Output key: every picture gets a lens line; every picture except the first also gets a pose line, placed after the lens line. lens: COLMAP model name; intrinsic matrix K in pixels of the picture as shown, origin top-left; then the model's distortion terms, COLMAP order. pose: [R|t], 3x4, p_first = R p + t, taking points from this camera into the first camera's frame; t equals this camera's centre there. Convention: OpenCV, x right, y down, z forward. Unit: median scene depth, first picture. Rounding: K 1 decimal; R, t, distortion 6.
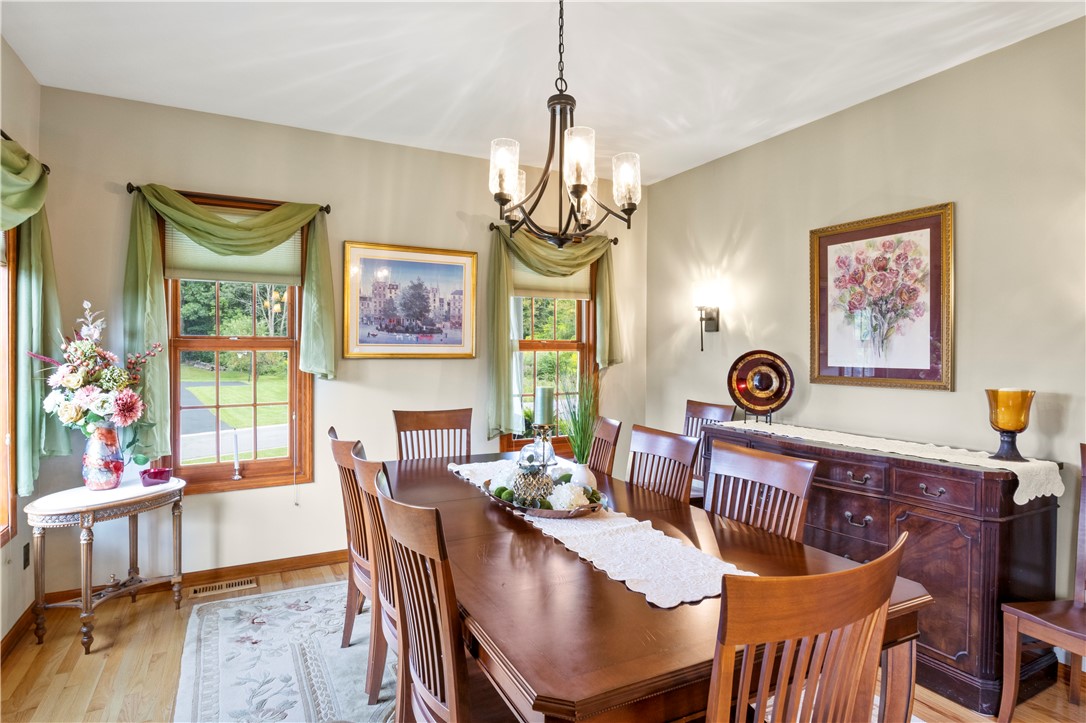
lens RADIAL K [[584.2, 0, 543.6], [0, 584.2, 355.9], [0, 0, 1]] dist [-0.006890, 0.000103]
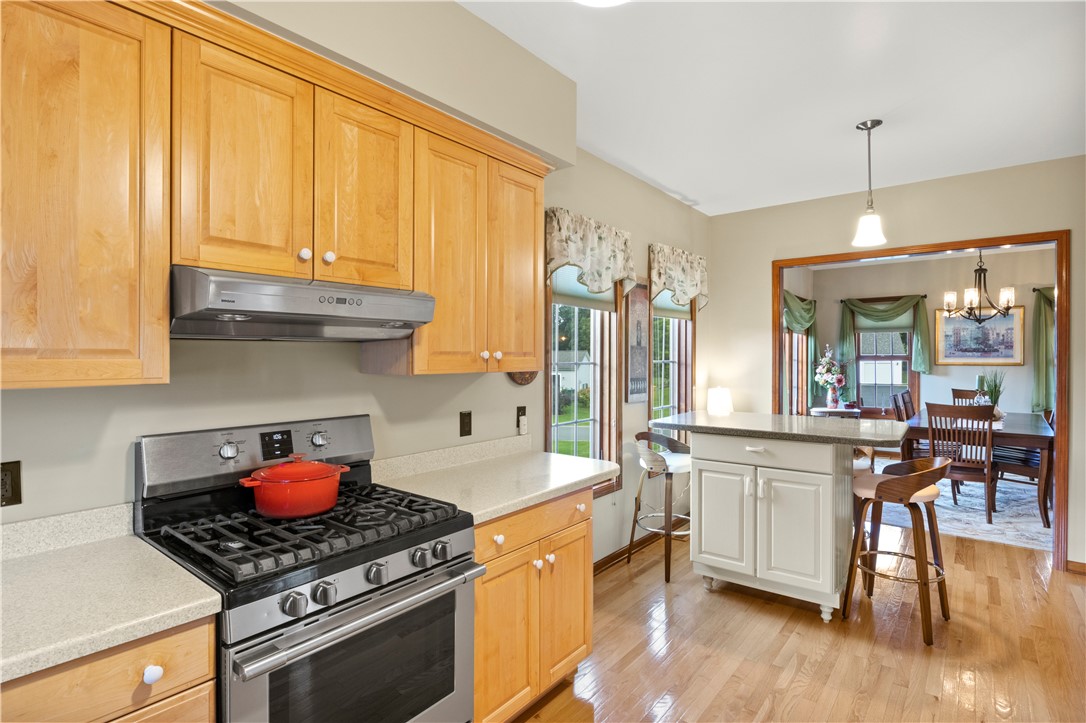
lens RADIAL K [[555.5, 0, 541.2], [0, 555.5, 354.7], [0, 0, 1]] dist [0.003093, 0.000049]
pose [[0.408446, -0.006345, -0.912760, 1.108783], [-0.007153, 0.999923, -0.010151, -0.001316], [0.912755, 0.010675, 0.408369, -1.369591]]
